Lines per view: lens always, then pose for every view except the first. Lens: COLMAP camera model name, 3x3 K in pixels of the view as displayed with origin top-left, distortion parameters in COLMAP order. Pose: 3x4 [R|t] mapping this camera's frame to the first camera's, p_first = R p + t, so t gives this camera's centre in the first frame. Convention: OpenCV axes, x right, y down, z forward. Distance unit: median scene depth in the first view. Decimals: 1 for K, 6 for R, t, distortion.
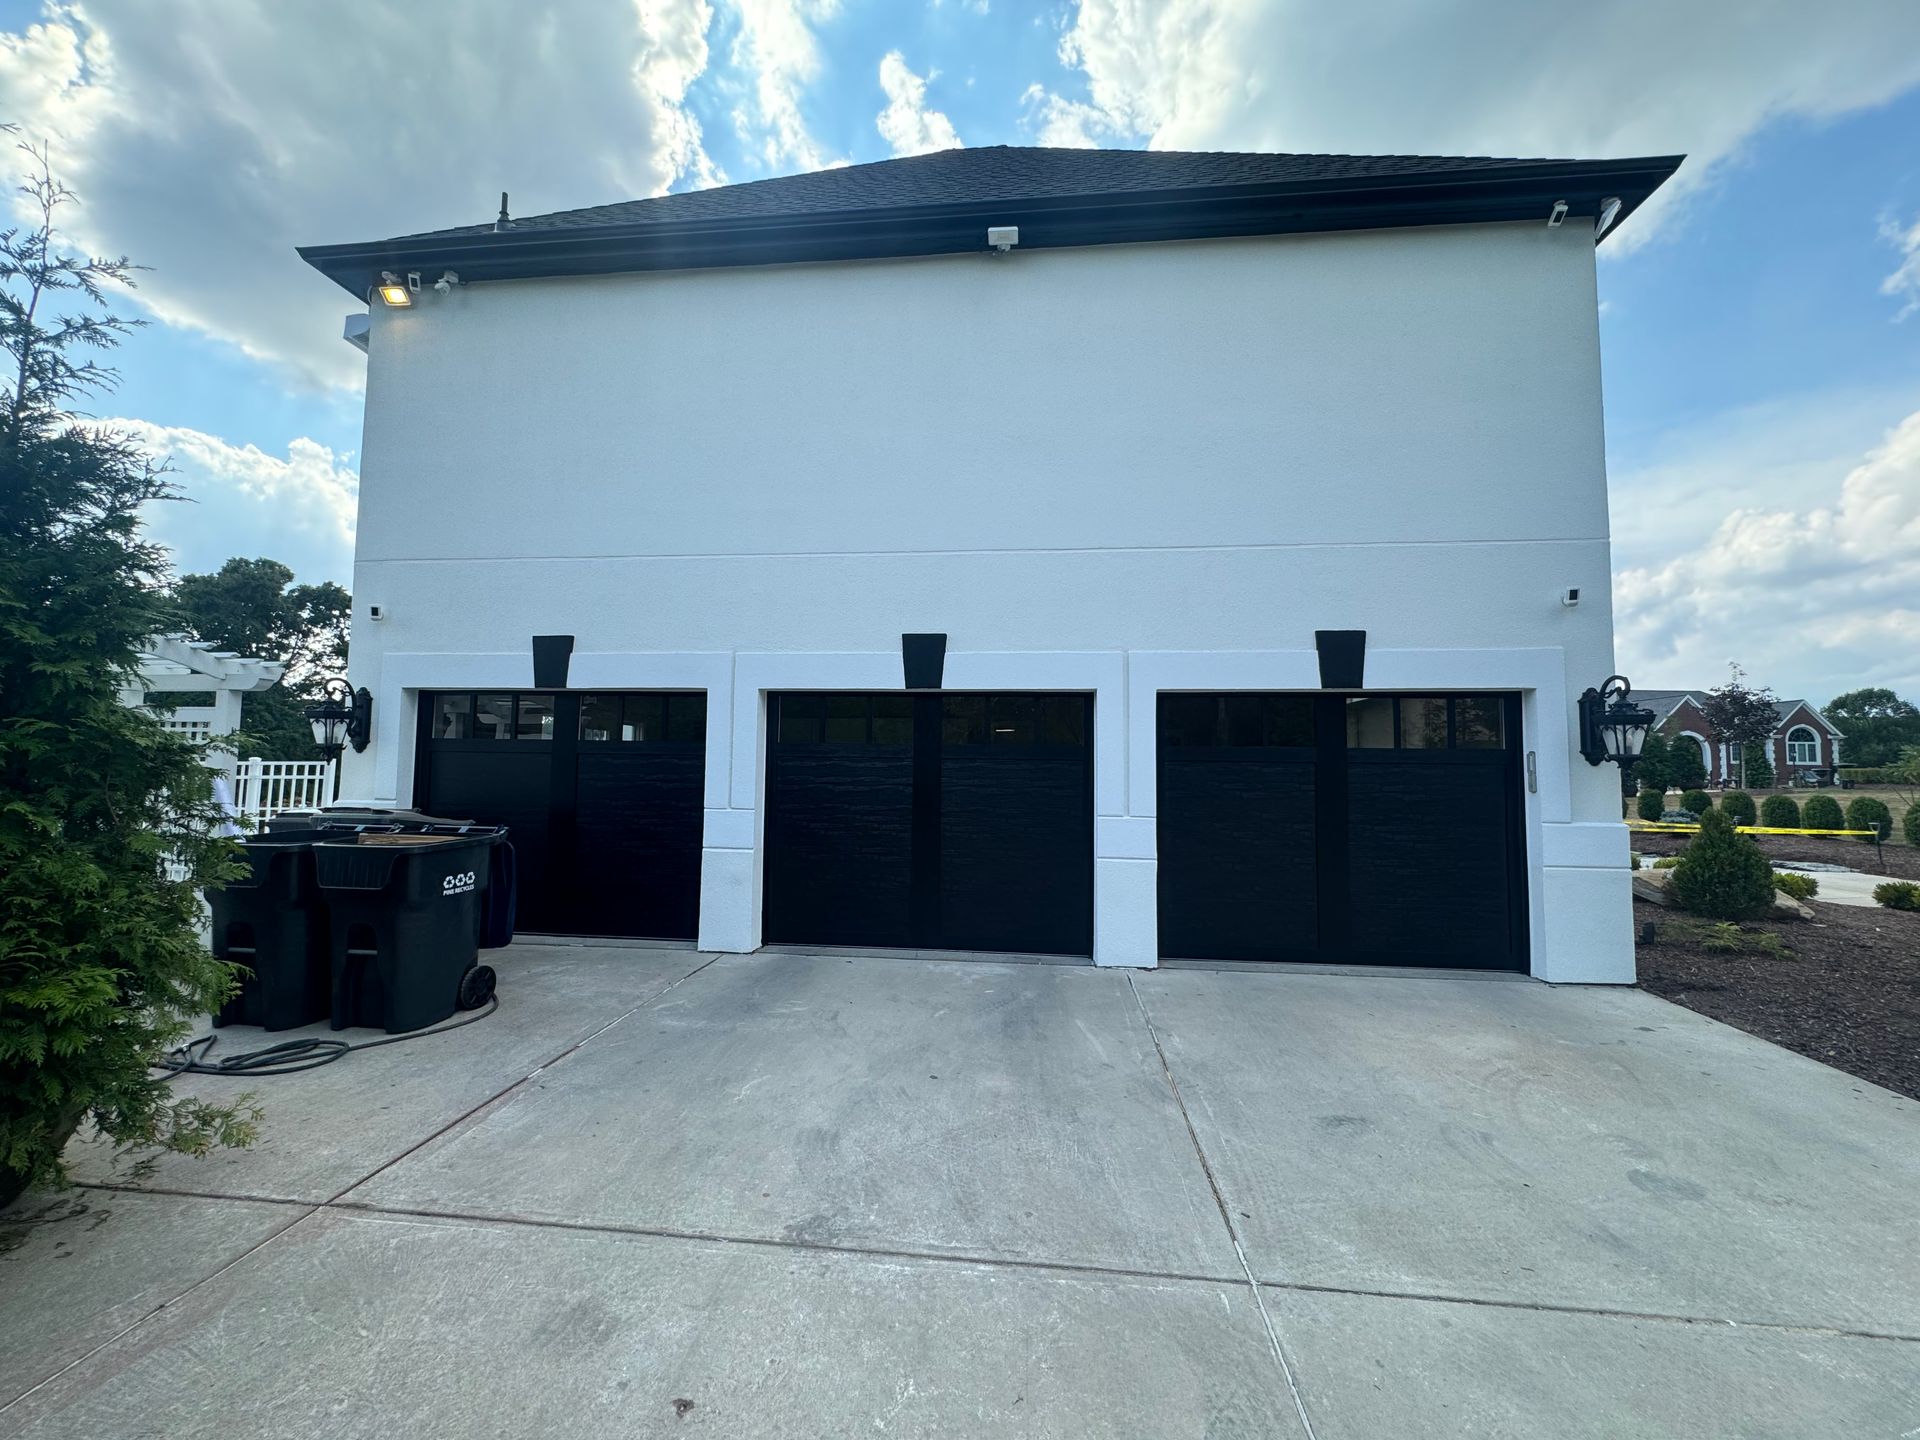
lens RADIAL K [[777.6, 0, 959.3], [0, 777.6, 714.4], [0, 0, 1]] dist [-0.003511, 0.000295]
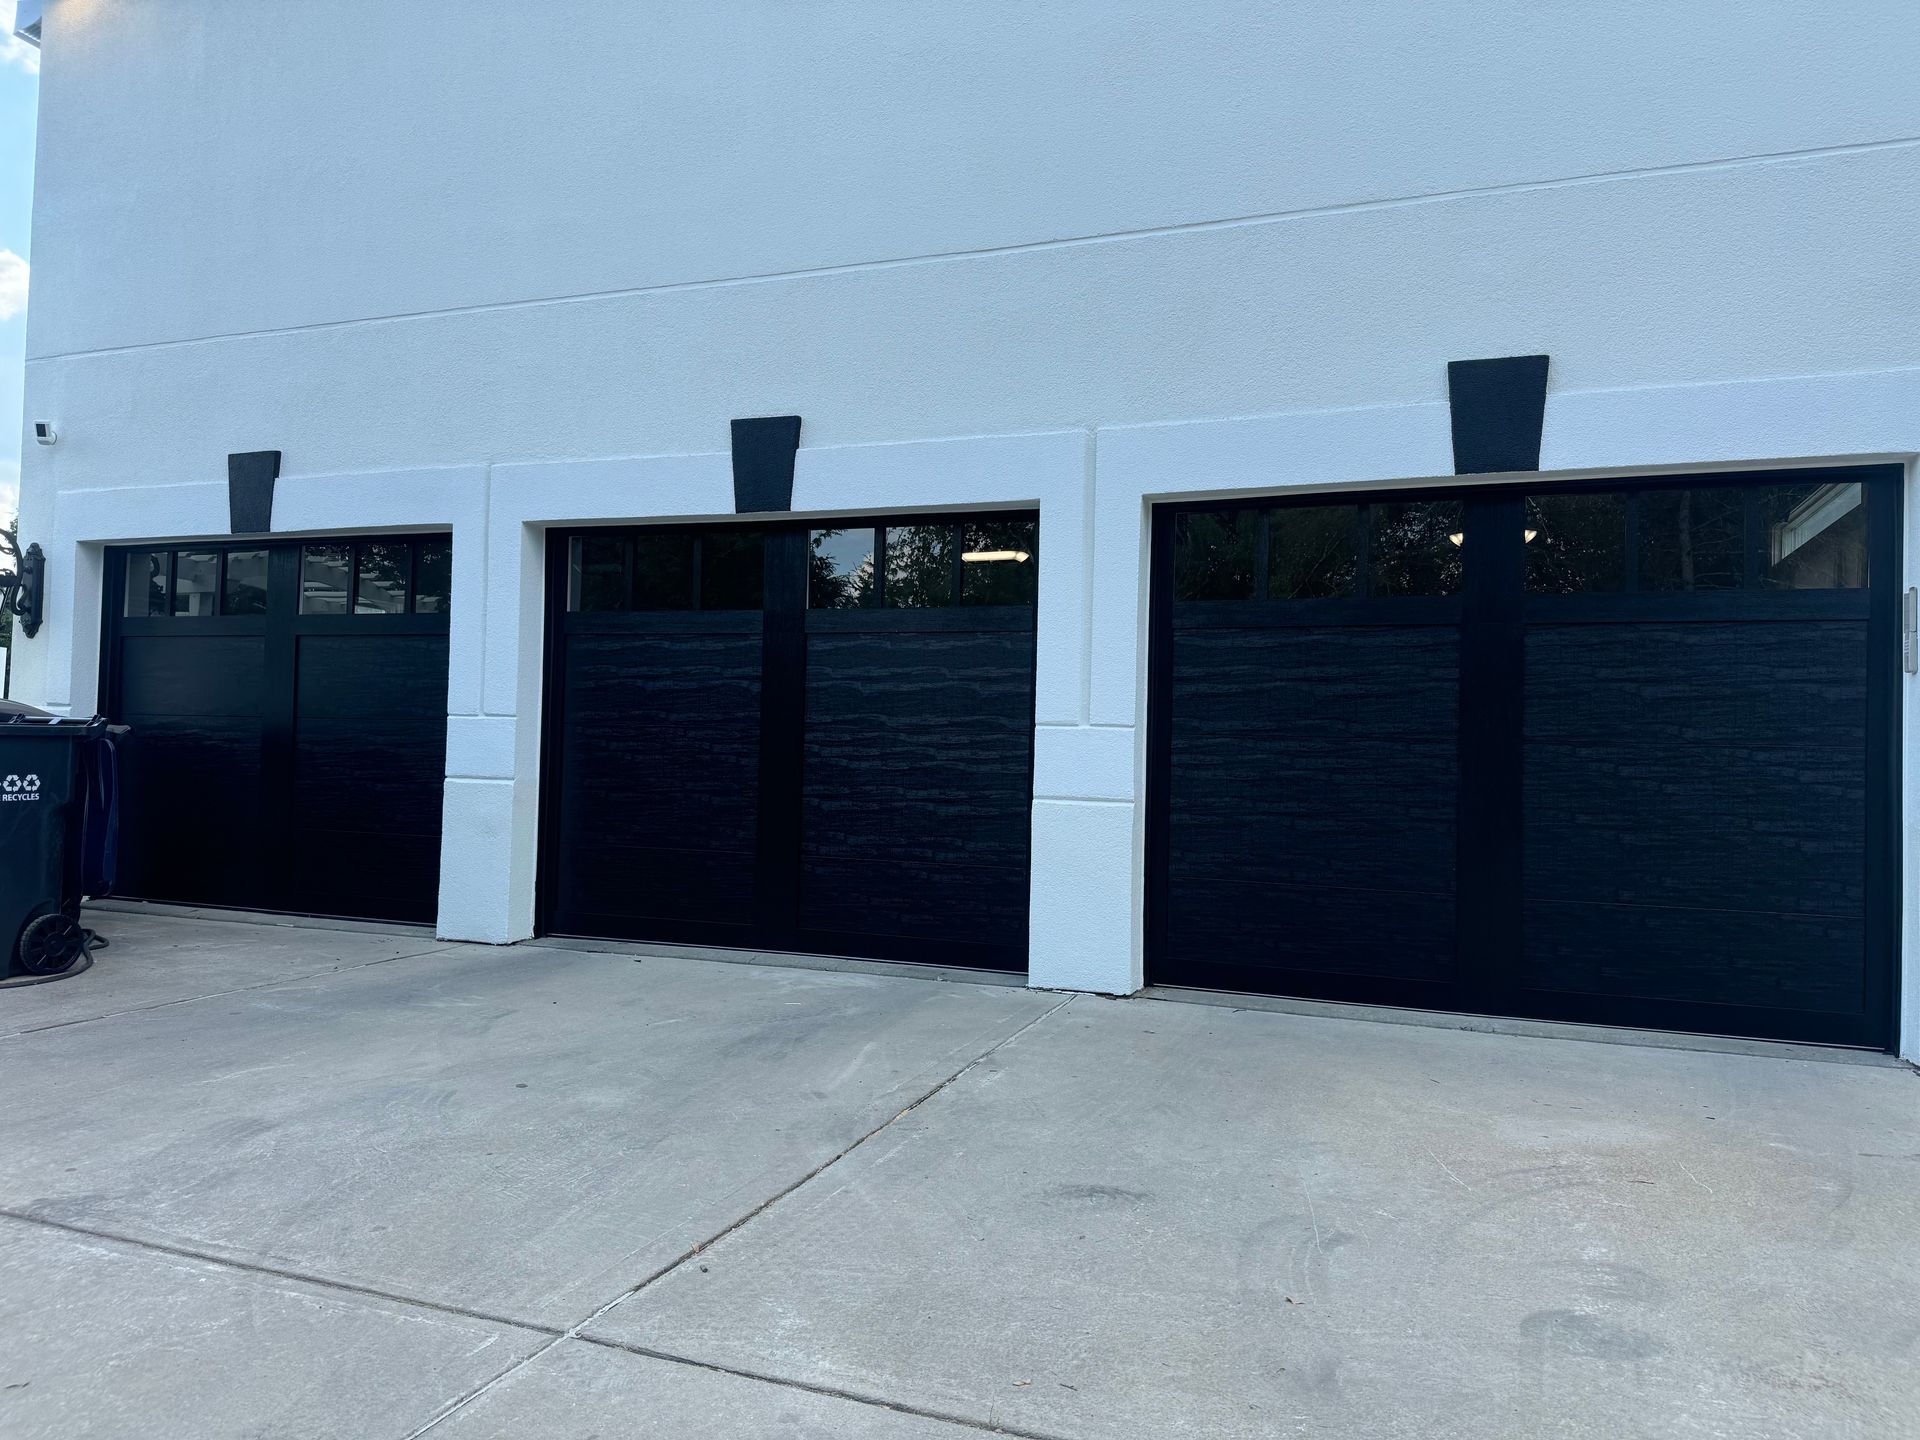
lens RADIAL K [[1373.8, 0, 961.6], [0, 1373.8, 717.7], [0, 0, 1]] dist [0.014757, -0.023820]
pose [[0.966565, 0.004291, -0.256387, 0.642189], [0.004504, 0.999422, 0.033708, 0.156380], [0.256383, -0.033736, 0.965986, 0.053110]]
